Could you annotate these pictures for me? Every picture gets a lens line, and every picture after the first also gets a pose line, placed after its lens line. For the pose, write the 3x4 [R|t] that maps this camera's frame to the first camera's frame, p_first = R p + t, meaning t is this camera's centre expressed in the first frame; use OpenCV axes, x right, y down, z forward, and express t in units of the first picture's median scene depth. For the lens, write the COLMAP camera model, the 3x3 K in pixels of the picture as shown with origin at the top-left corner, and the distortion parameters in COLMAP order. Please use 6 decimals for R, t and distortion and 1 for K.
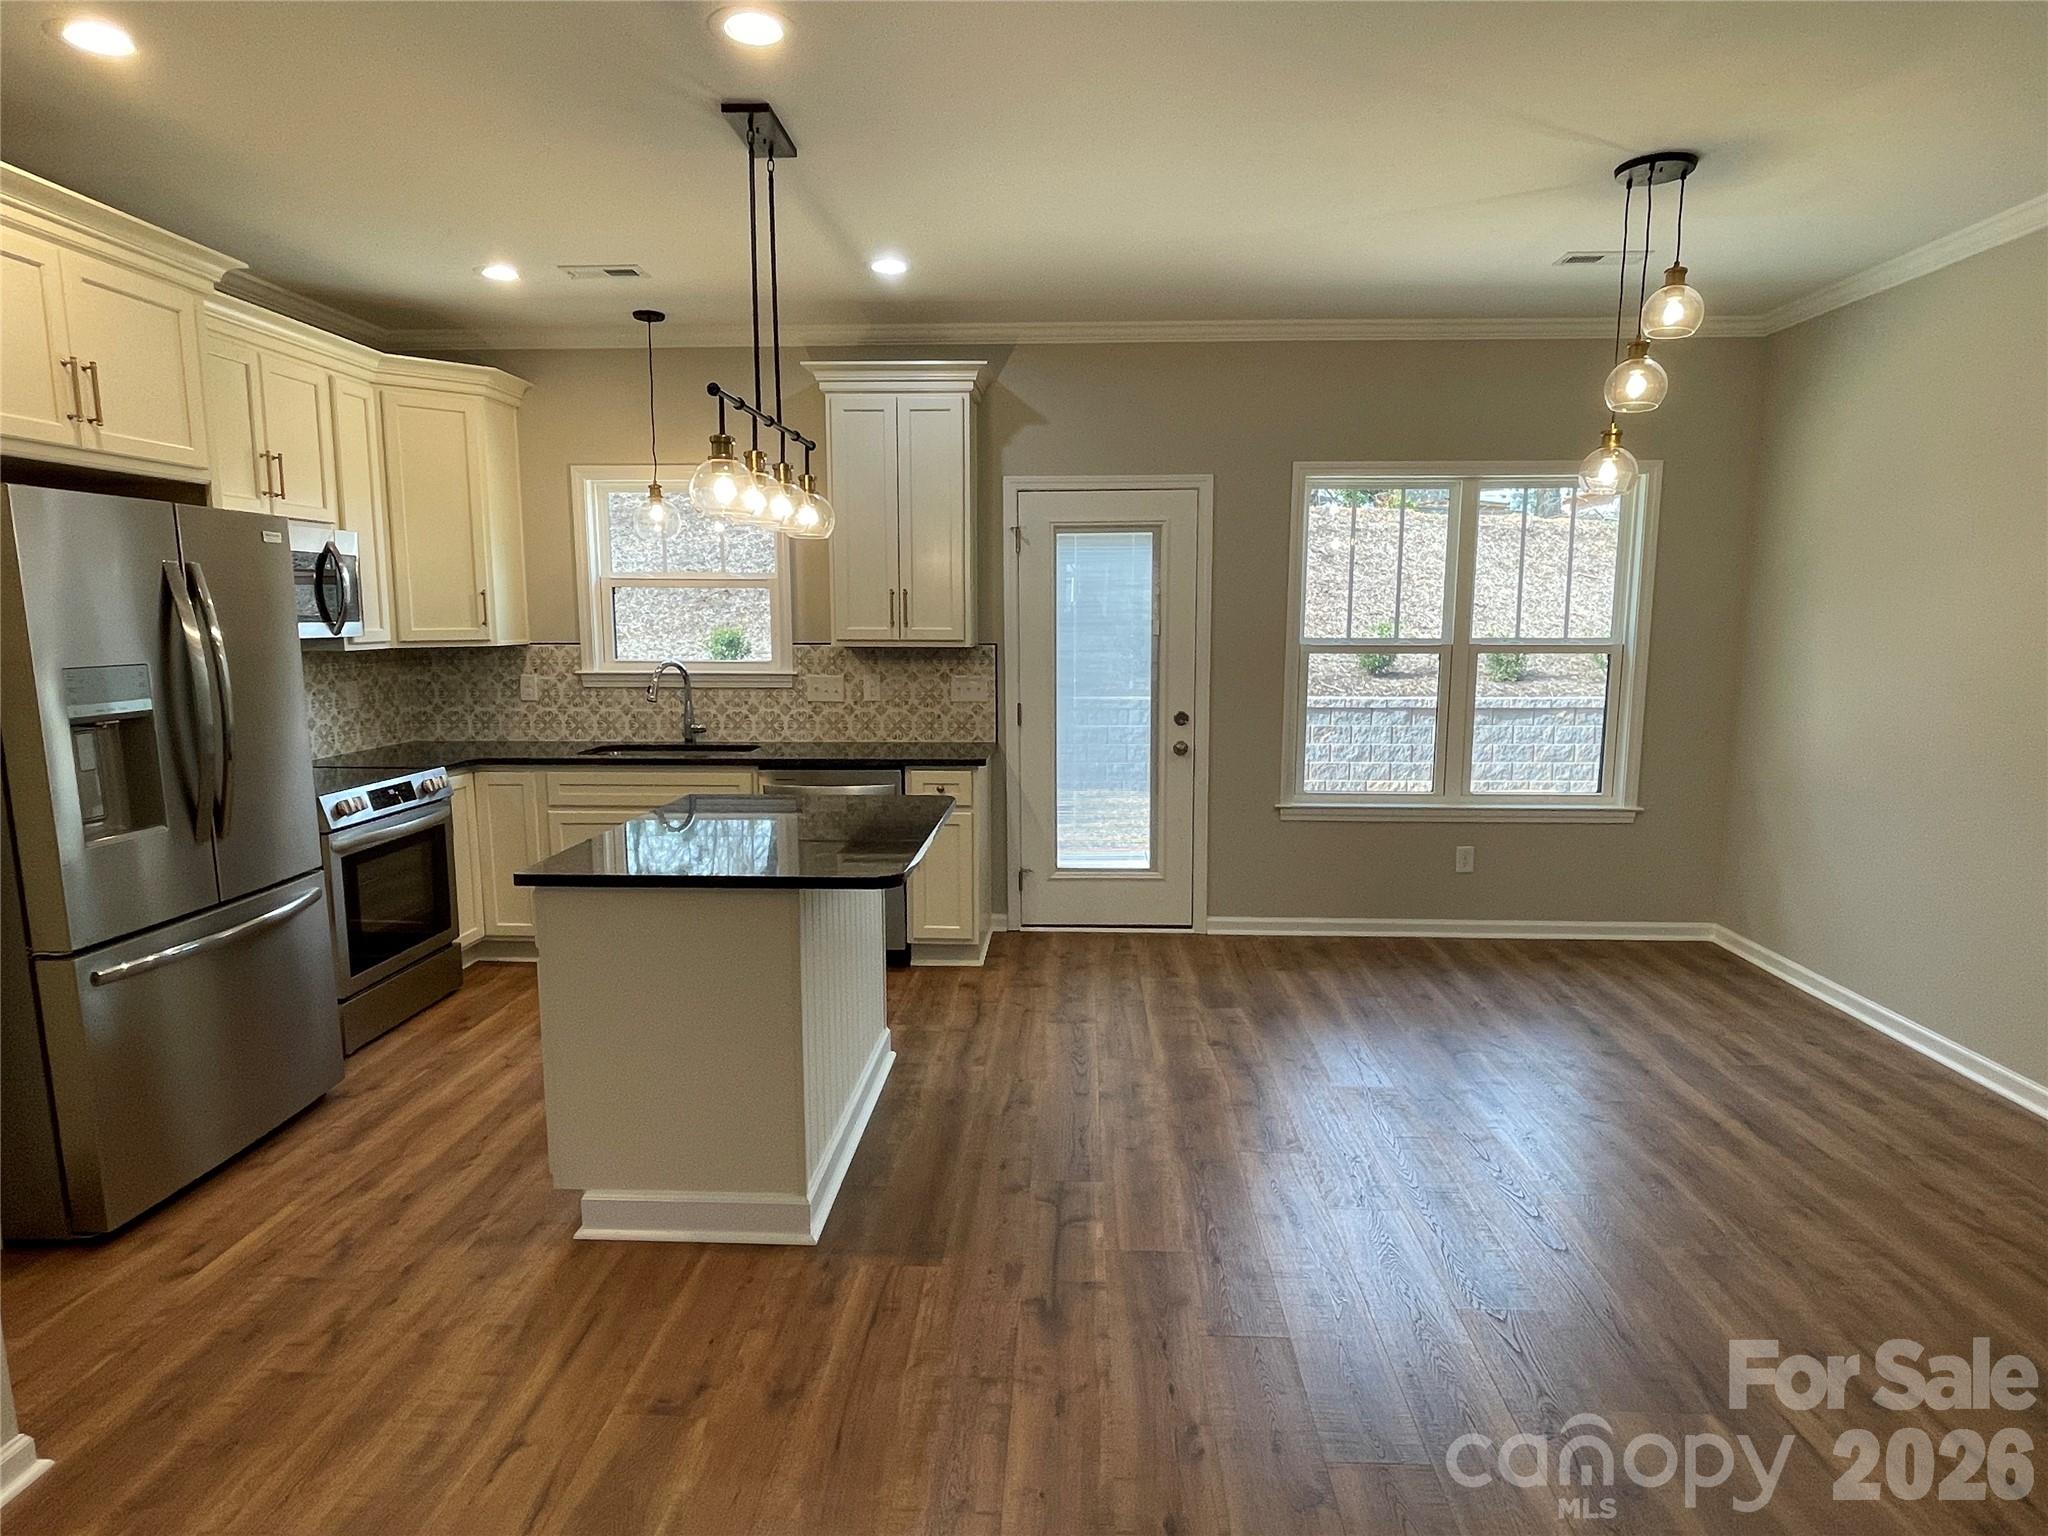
lens RADIAL K [[1158.4, 0, 1029.1], [0, 1158.4, 773.1], [0, 0, 1]] dist [0.007156, -0.001840]
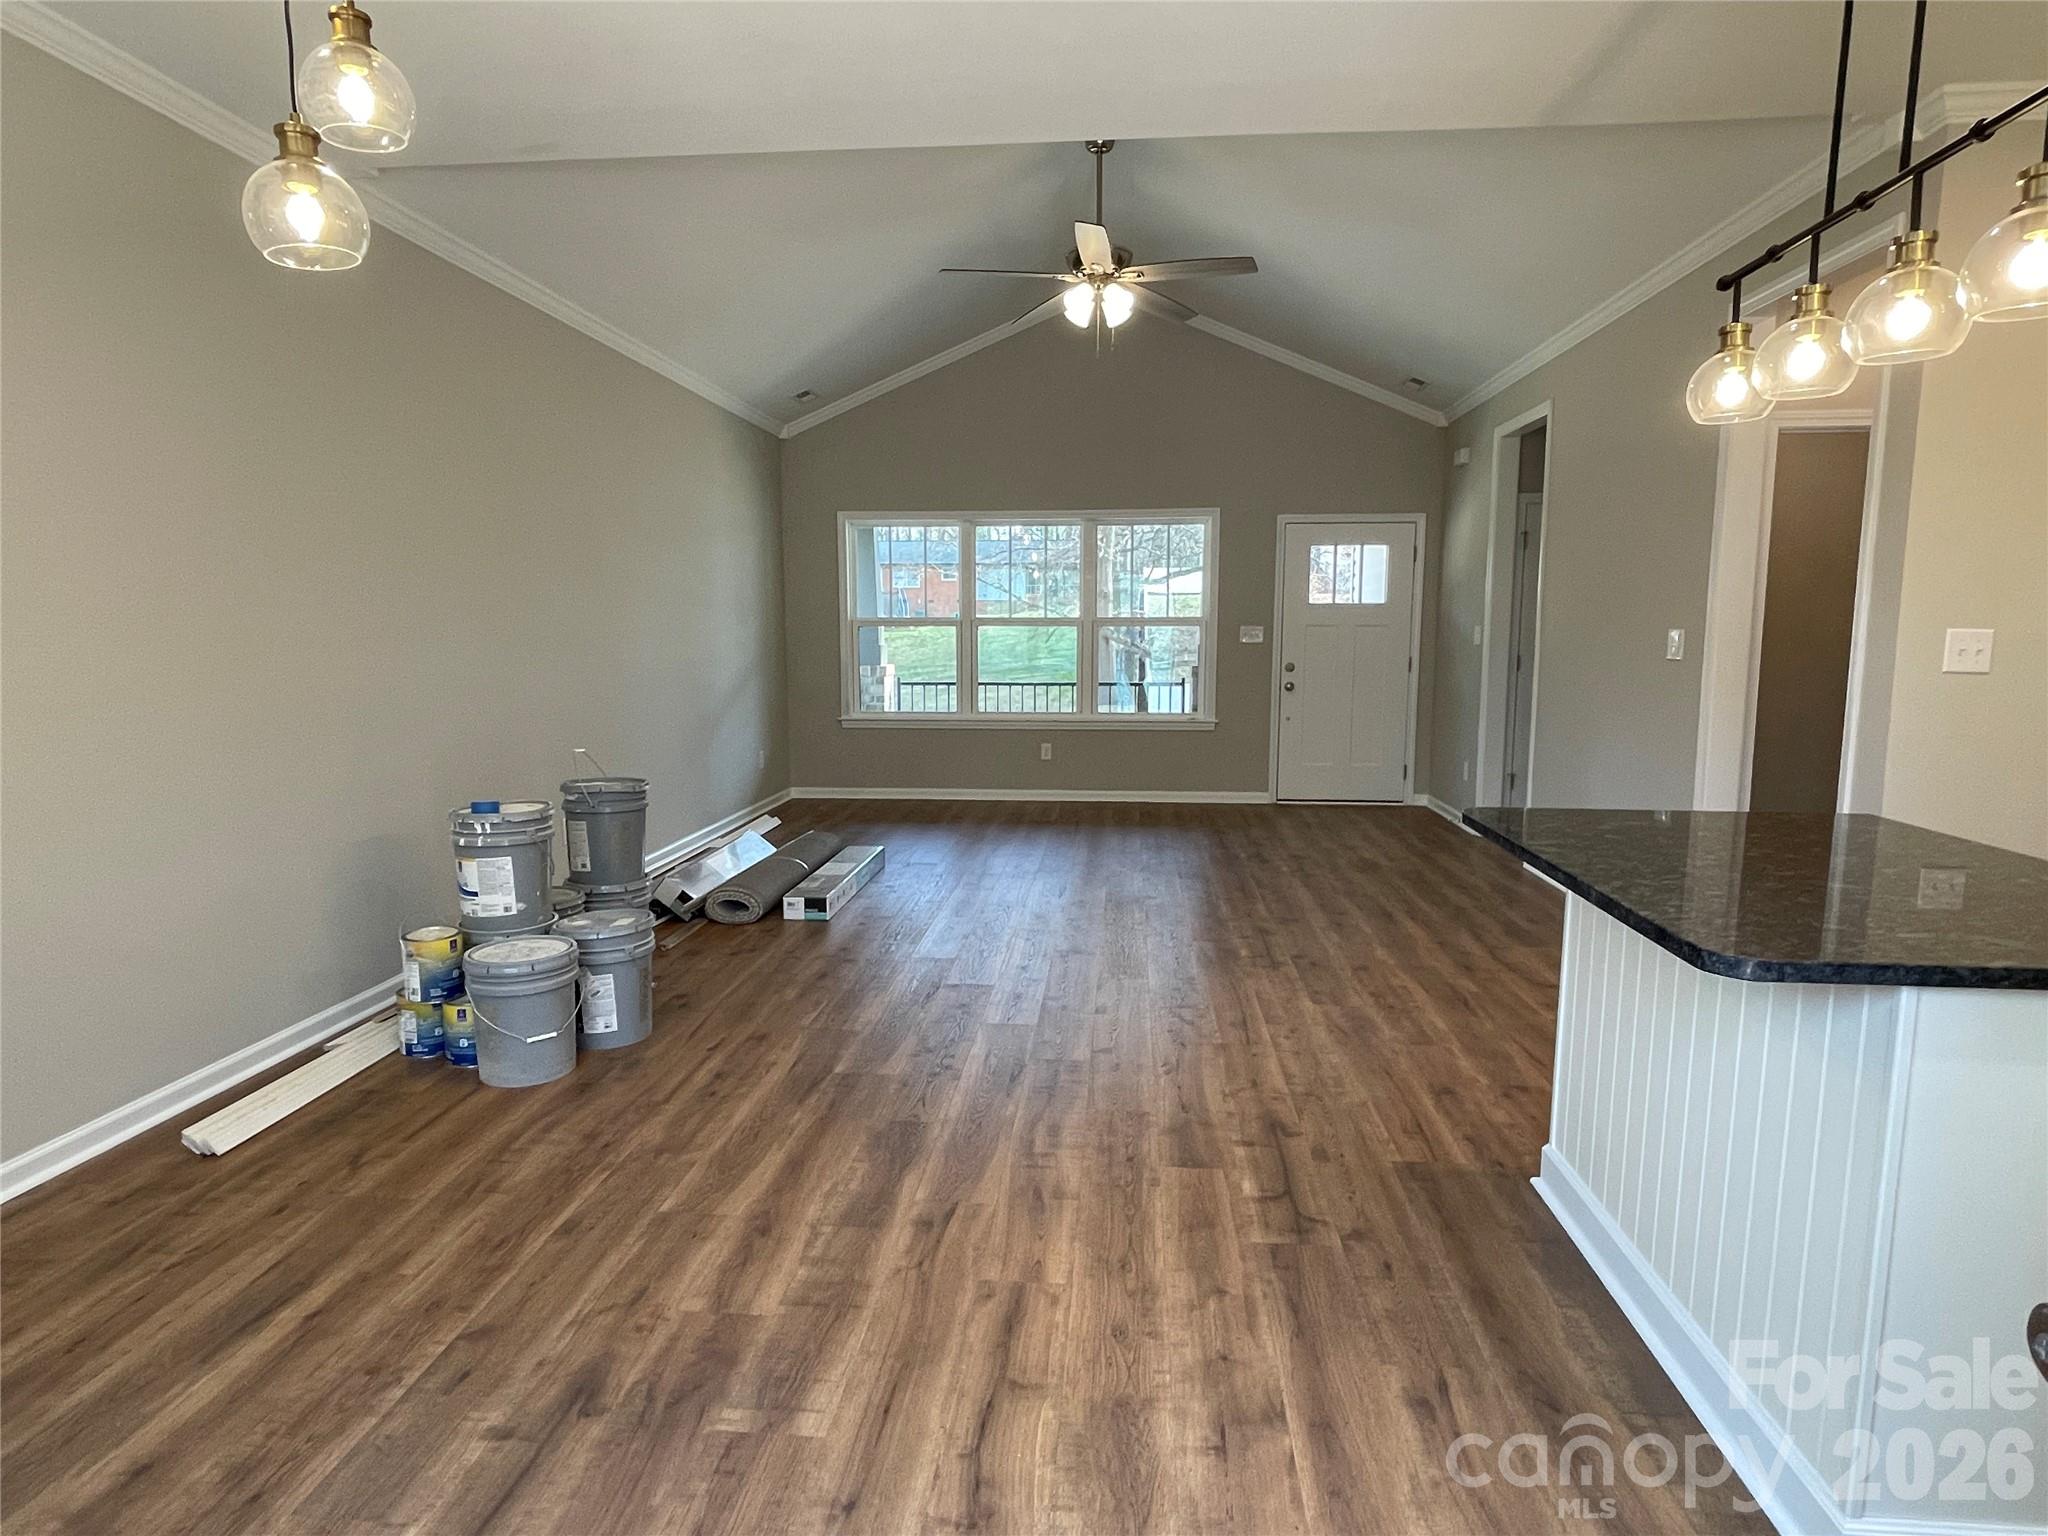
lens RADIAL K [[1148.0, 0, 1024.8], [0, 1148.0, 775.3], [0, 0, 1]] dist [-0.005238, -0.002458]
pose [[-0.998965, -0.007753, 0.044826, 0.115113], [0.004678, 0.962636, 0.270758, -0.108609], [-0.045250, 0.270688, -0.961603, 1.032127]]
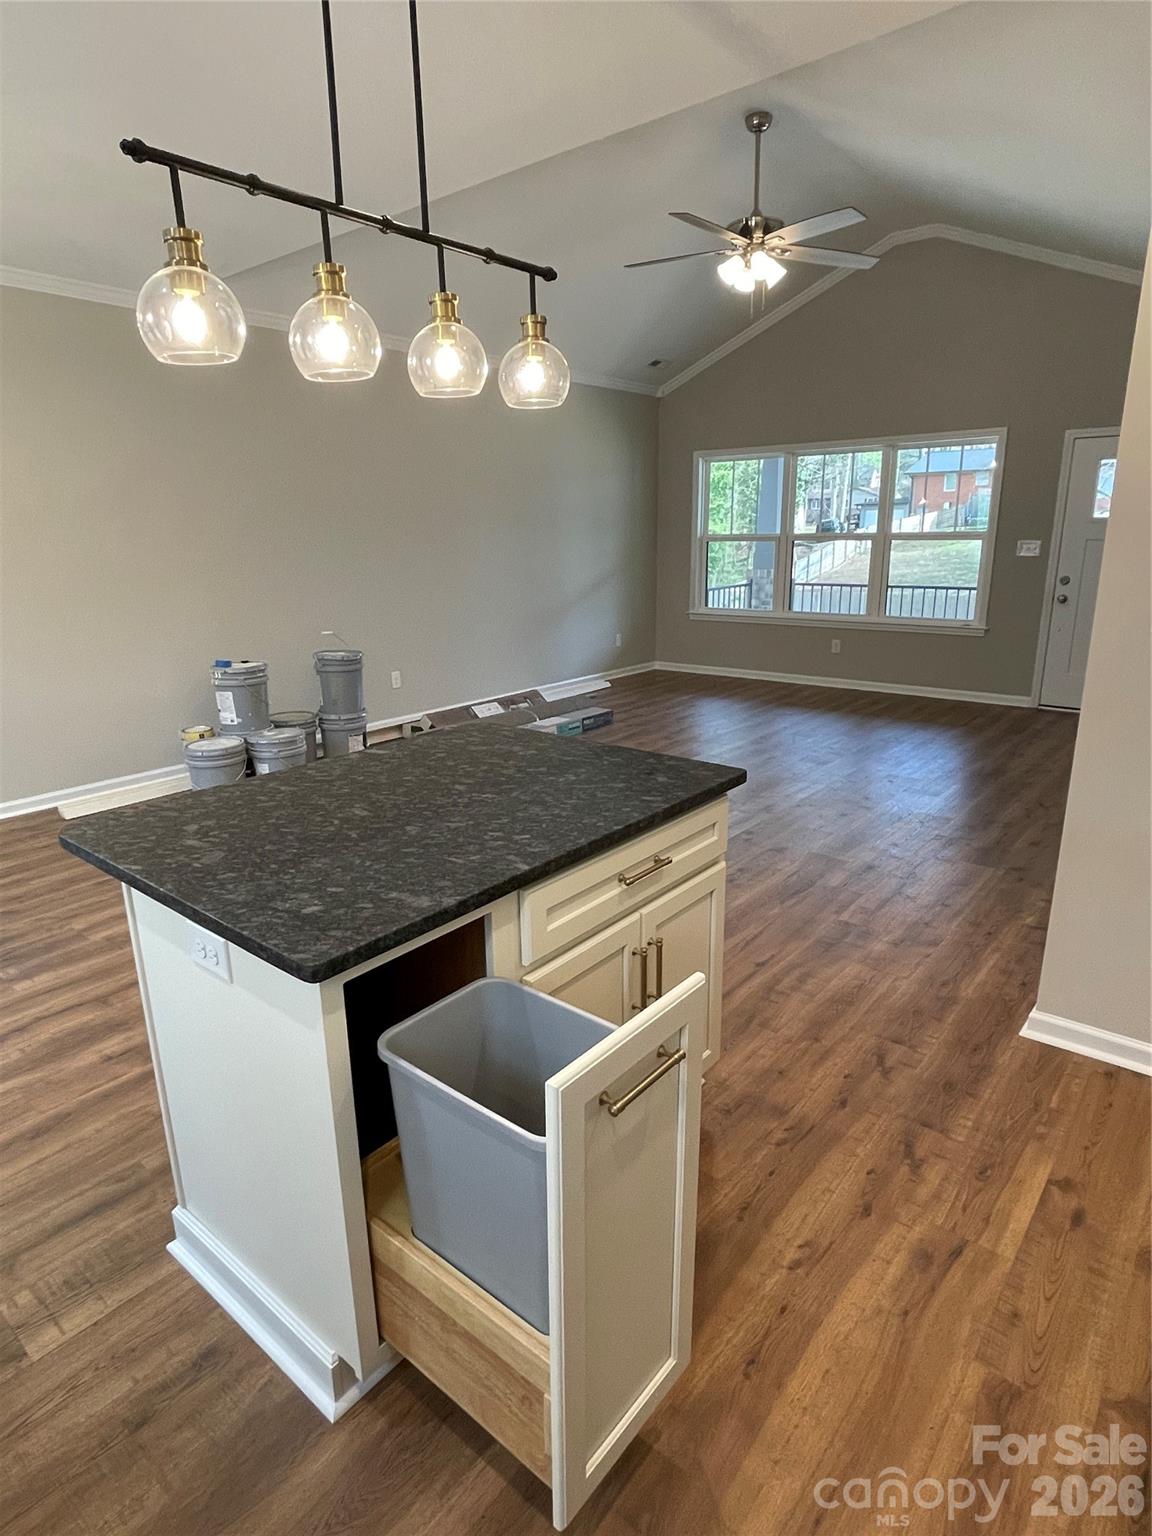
lens RADIAL K [[861.0, 0, 567.7], [0, 861.0, 771.6], [0, 0, 1]] dist [-0.005238, -0.002458]
pose [[-0.796016, -0.153542, 0.585477, -0.404738], [0.101013, 0.920026, 0.378615, -0.112255], [-0.596787, 0.360524, -0.716845, 0.871800]]
